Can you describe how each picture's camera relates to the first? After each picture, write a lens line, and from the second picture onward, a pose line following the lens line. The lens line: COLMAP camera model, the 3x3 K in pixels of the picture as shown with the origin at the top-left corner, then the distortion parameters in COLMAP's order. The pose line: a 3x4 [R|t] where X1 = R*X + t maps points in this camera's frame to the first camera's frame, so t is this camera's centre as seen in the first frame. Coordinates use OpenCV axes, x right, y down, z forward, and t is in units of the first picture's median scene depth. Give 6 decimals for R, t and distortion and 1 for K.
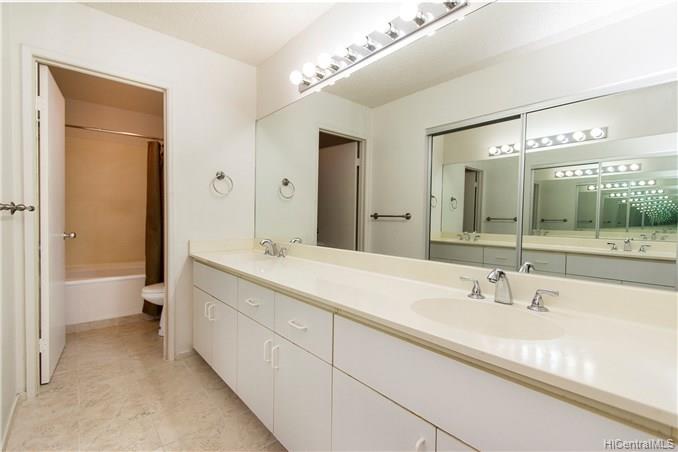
lens RADIAL K [[307.2, 0, 335.3], [0, 307.2, 226.7], [0, 0, 1]] dist [0.009985, -0.003555]
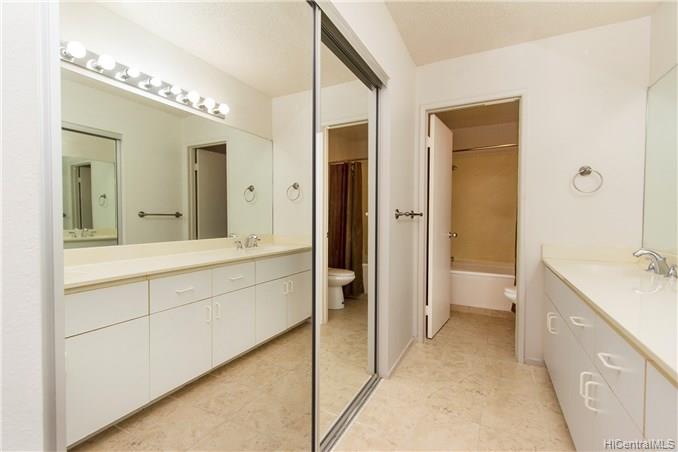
lens RADIAL K [[307.2, 0, 333.5], [0, 307.2, 227.8], [0, 0, 1]] dist [0.009985, -0.003555]
pose [[0.375015, 0.017317, -0.926857, 0.239553], [-0.027276, 0.999599, 0.007640, 0.004035], [0.926617, 0.022416, 0.375337, 0.063445]]
